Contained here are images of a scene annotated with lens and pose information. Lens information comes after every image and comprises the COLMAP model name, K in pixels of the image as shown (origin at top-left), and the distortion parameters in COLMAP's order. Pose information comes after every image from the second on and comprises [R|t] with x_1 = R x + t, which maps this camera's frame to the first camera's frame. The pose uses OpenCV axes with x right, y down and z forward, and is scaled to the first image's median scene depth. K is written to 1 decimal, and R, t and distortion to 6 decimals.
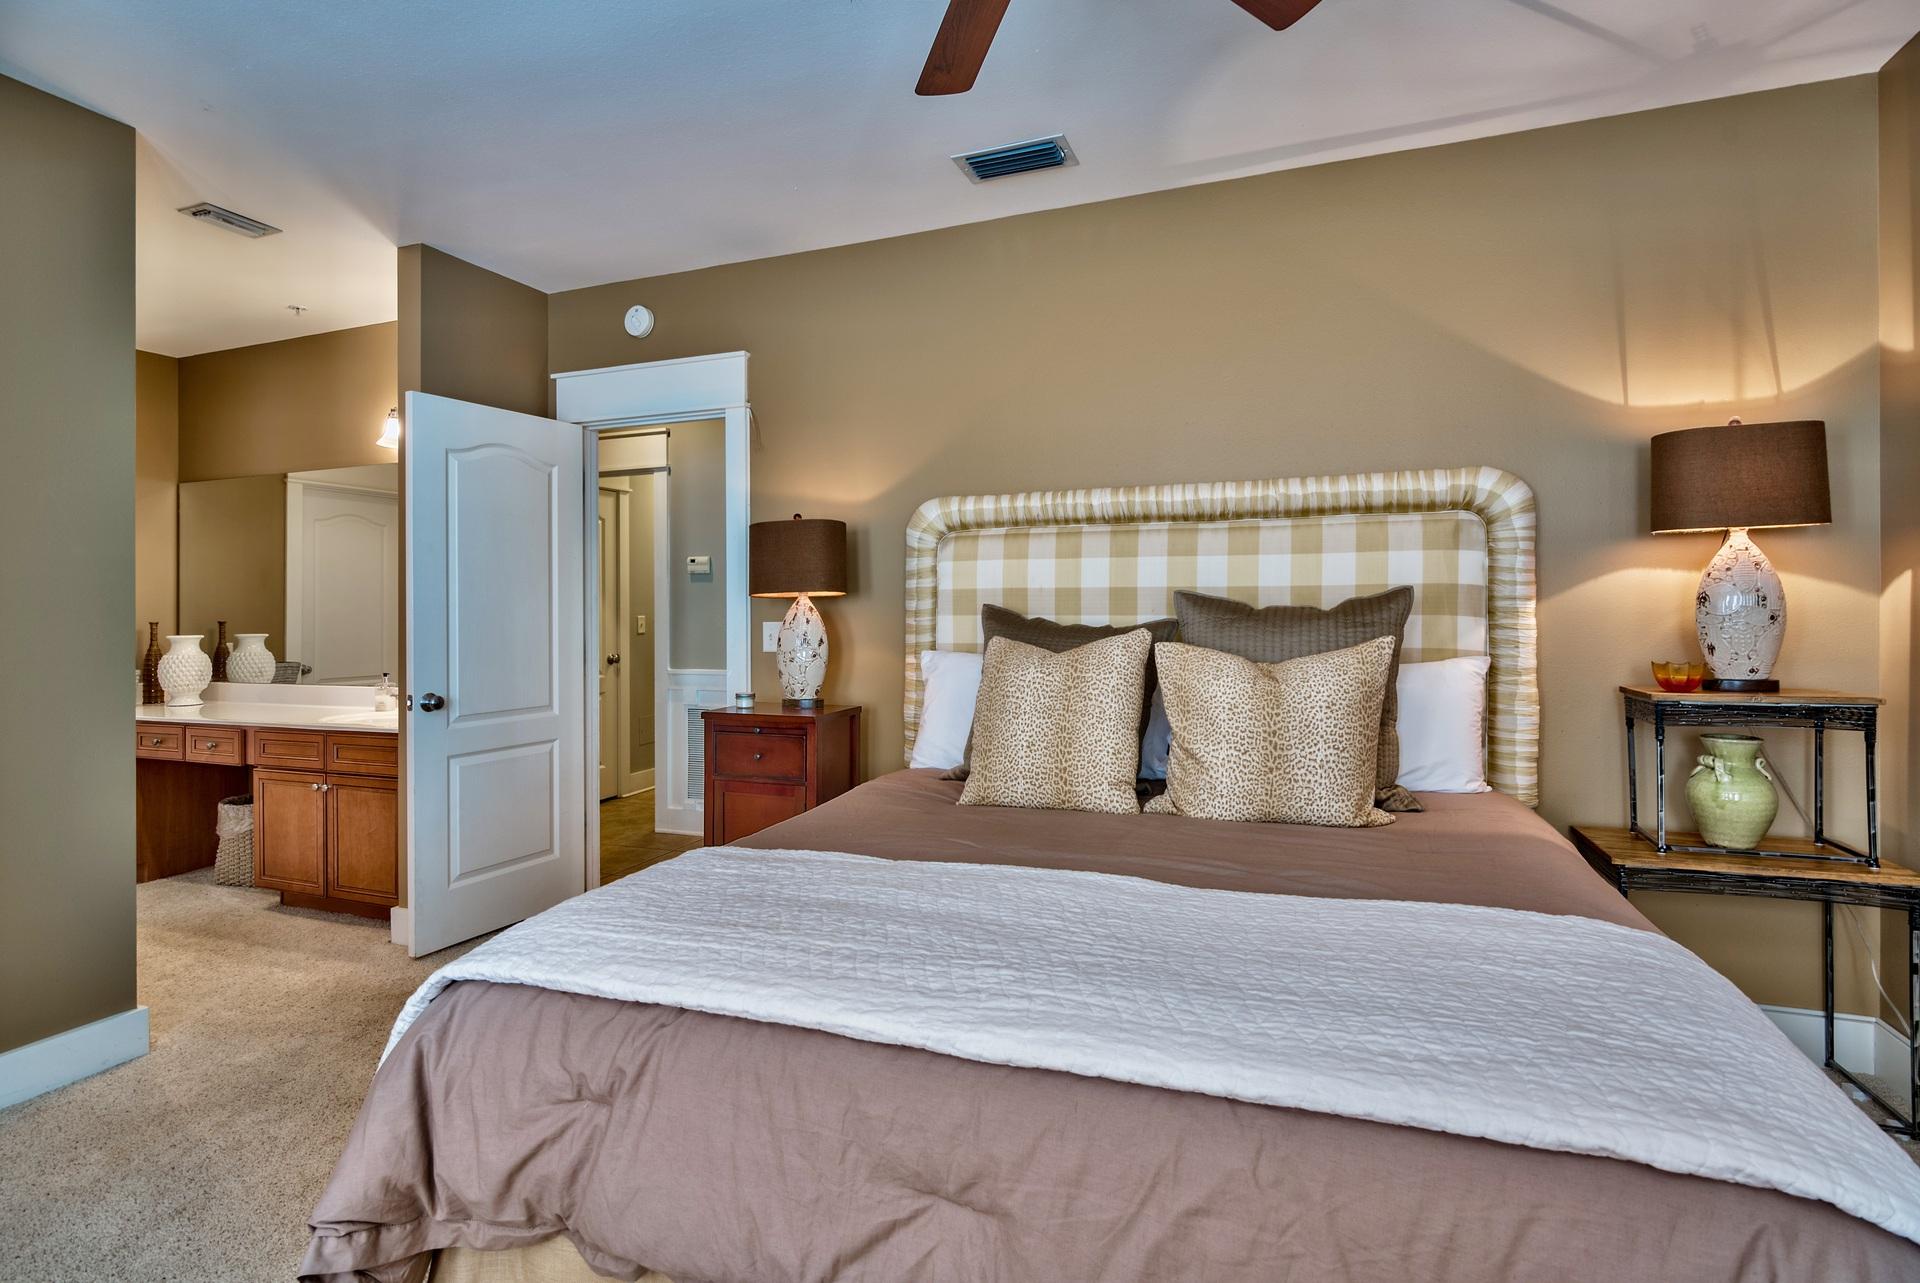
lens RADIAL K [[940.6, 0, 954.3], [0, 940.6, 602.0], [0, 0, 1]] dist [-0.001406, -0.000237]
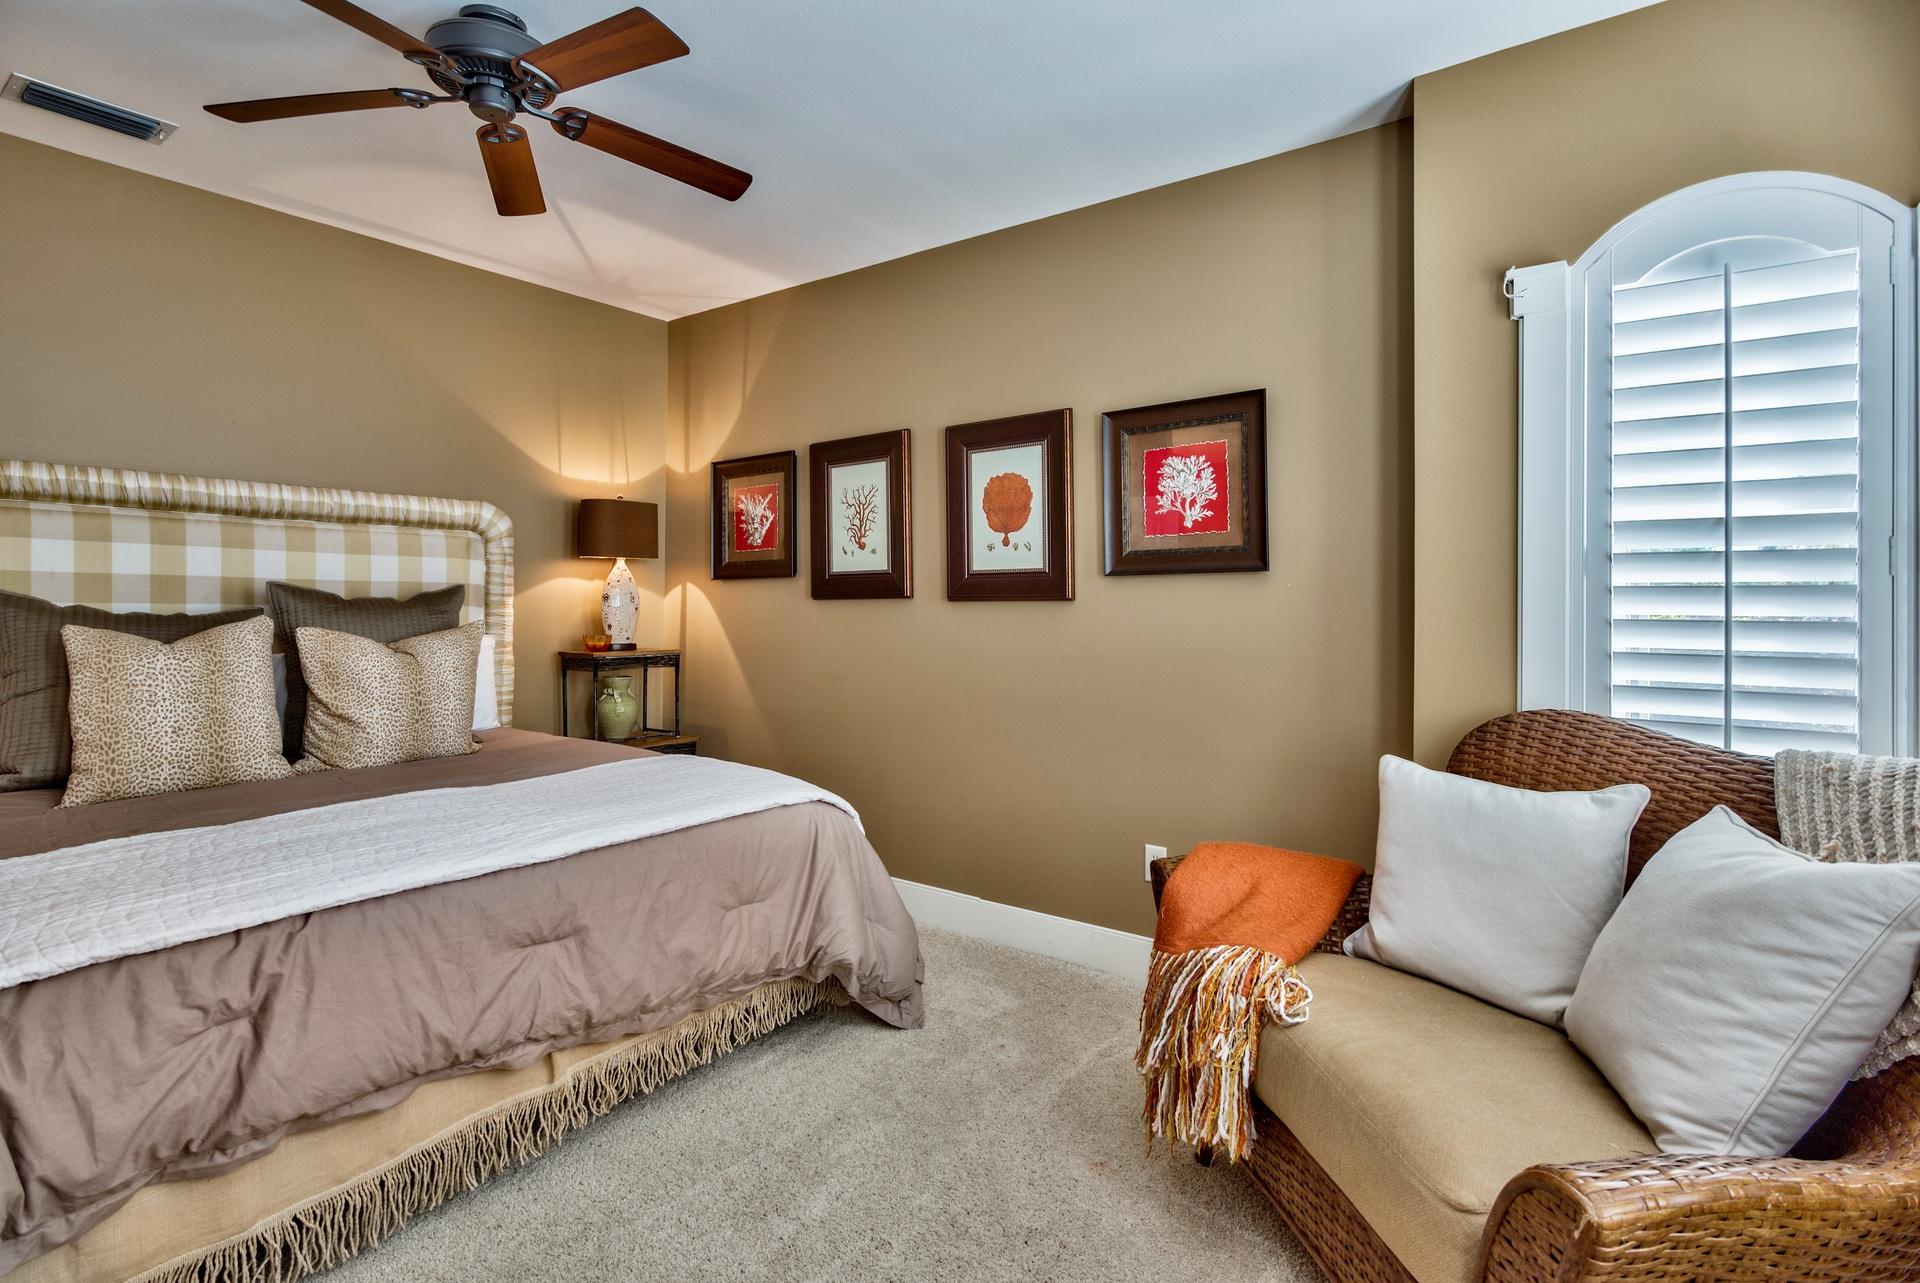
lens RADIAL K [[940.6, 0, 954.3], [0, 940.6, 602.0], [0, 0, 1]] dist [-0.001406, -0.000237]
pose [[0.271527, 0.013520, 0.962336, -0.593485], [-0.017730, 0.999802, -0.009044, 0.007575], [-0.962267, -0.014607, 0.271713, -0.072403]]
